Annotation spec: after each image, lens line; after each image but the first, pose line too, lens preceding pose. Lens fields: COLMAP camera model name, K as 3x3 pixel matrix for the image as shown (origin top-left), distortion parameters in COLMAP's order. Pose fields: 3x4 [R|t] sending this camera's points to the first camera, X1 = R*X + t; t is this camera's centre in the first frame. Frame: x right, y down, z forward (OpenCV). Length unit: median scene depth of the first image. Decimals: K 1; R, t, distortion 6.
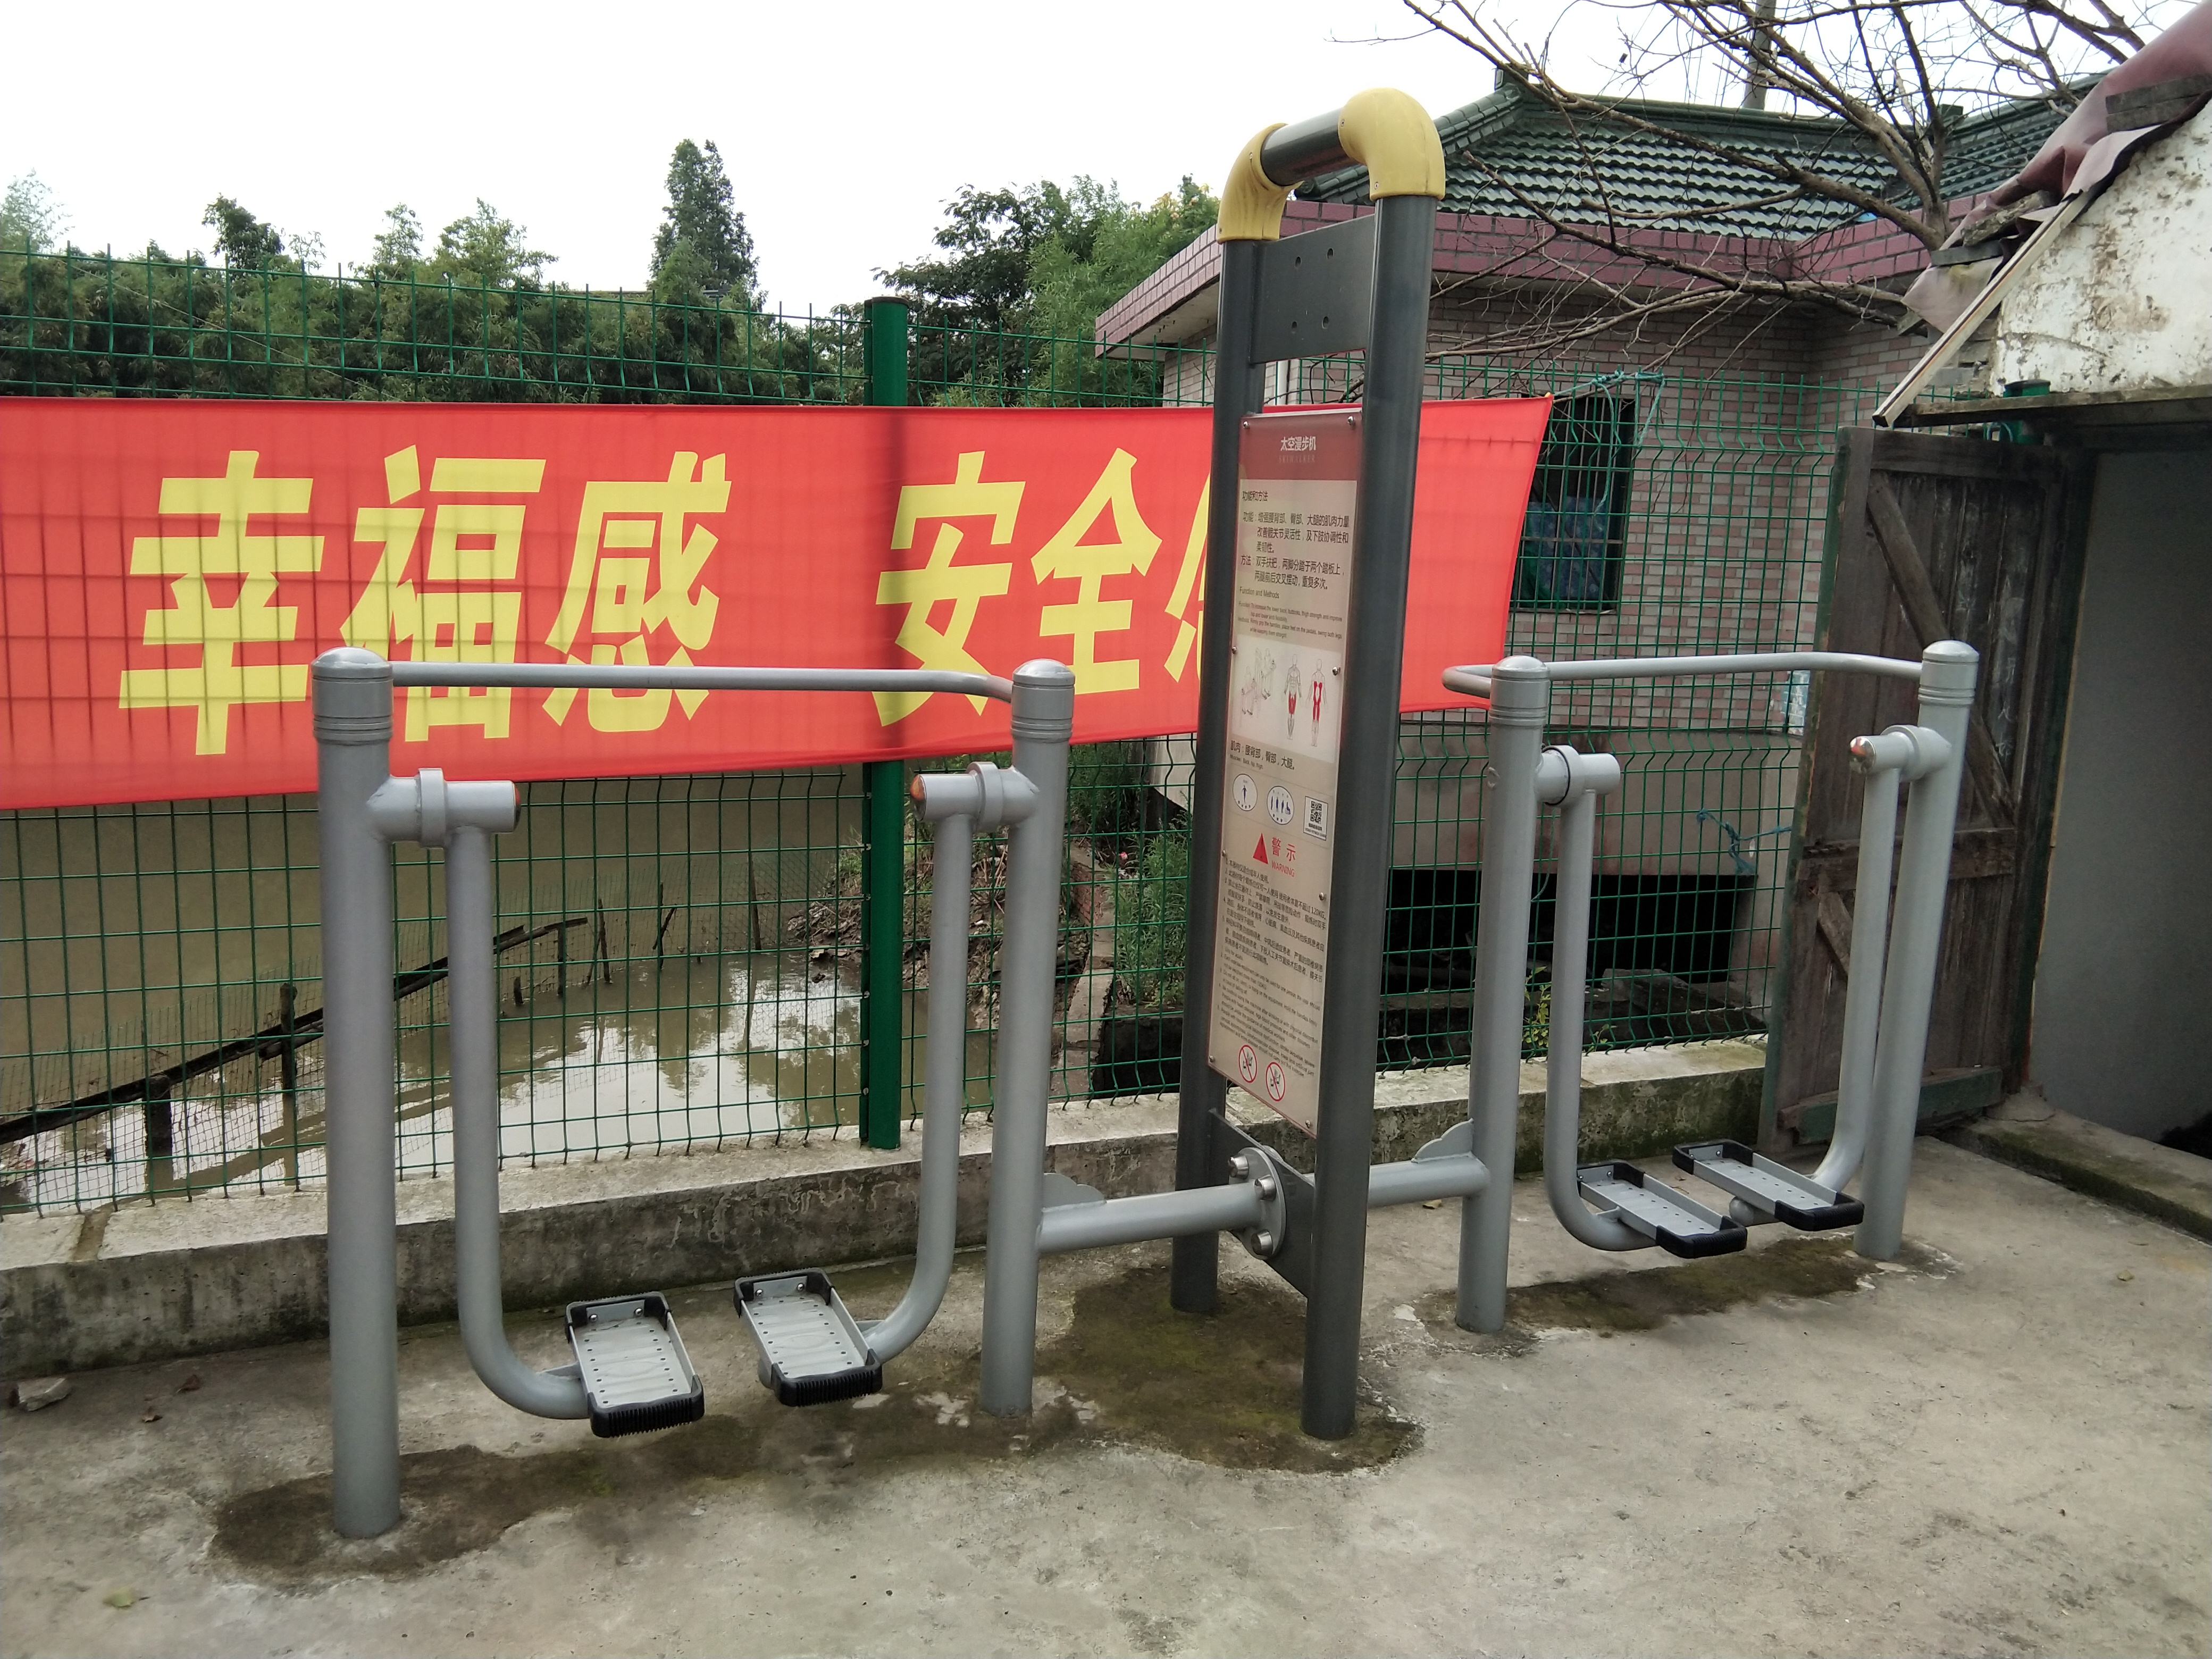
lens RADIAL K [[1872.5, 0, 1134.8], [0, 1872.5, 890.4], [0, 0, 1]] dist [0.106128, -0.189350]
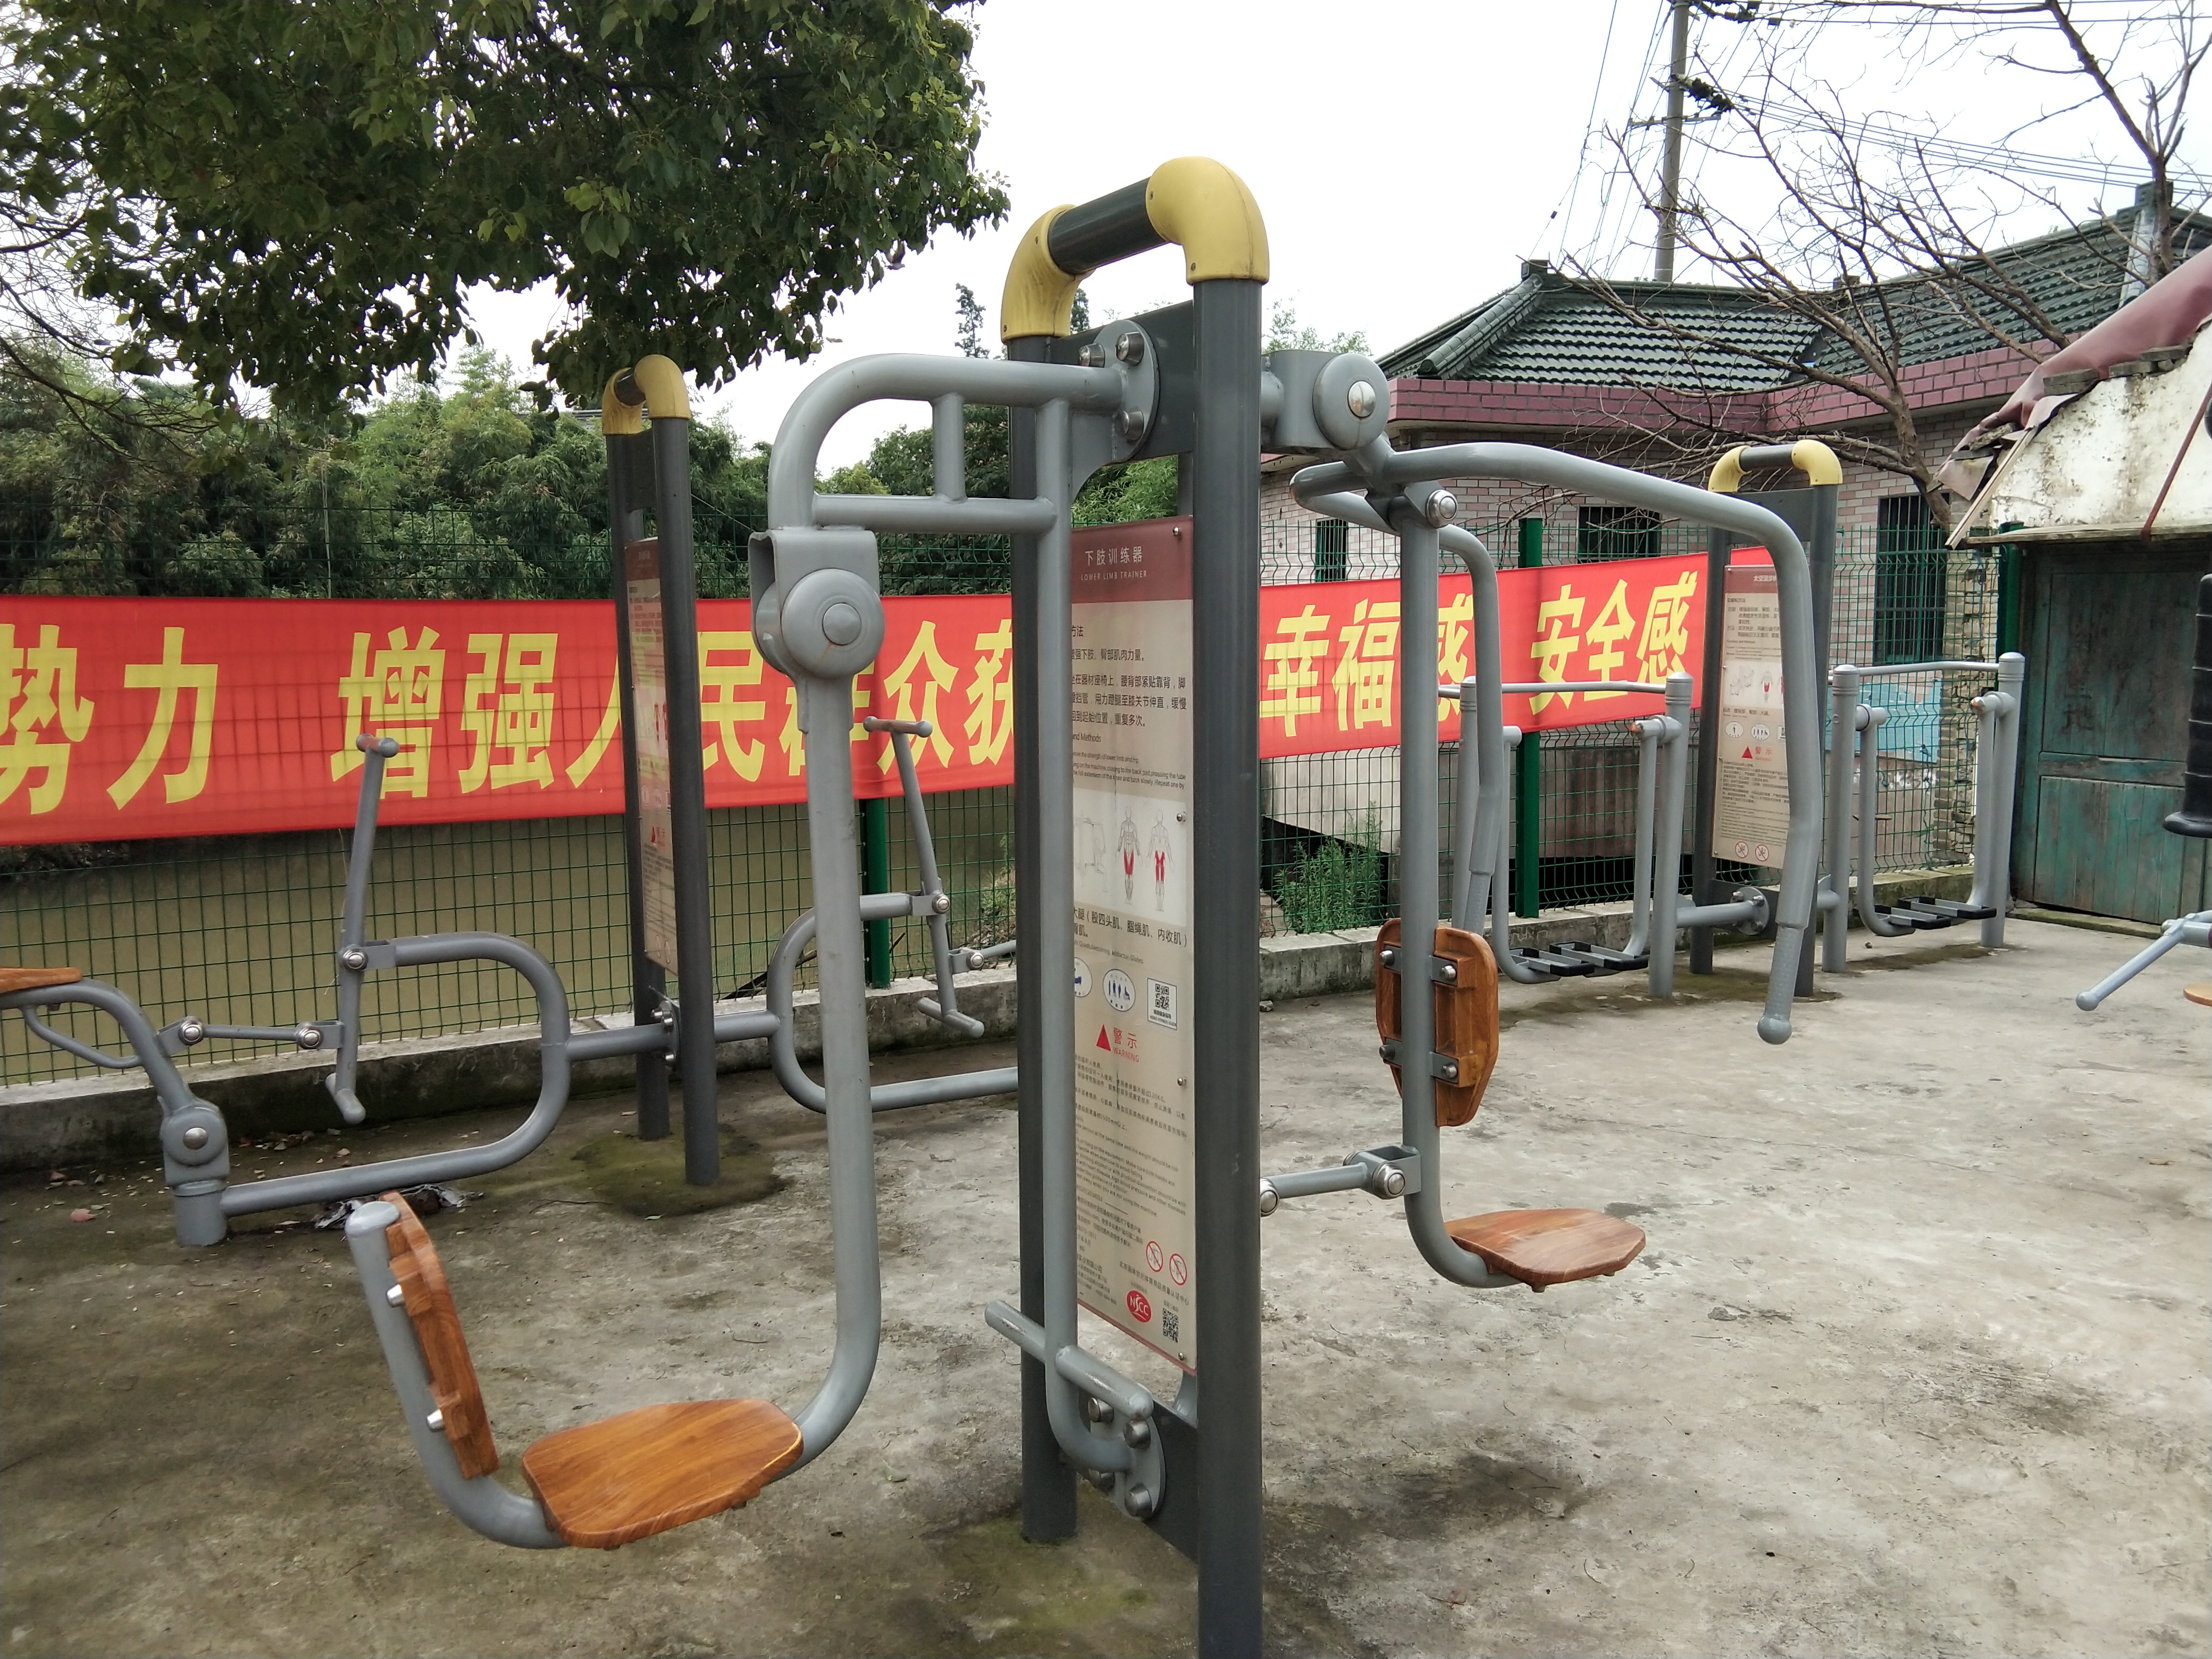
lens RADIAL K [[1887.5, 0, 1111.2], [0, 1887.5, 905.9], [0, 0, 1]] dist [0.095571, -0.210868]
pose [[0.996295, -0.054701, 0.066371, -0.768666], [0.056865, 0.997895, -0.031173, 0.170590], [-0.064526, 0.034831, 0.997308, -1.120746]]
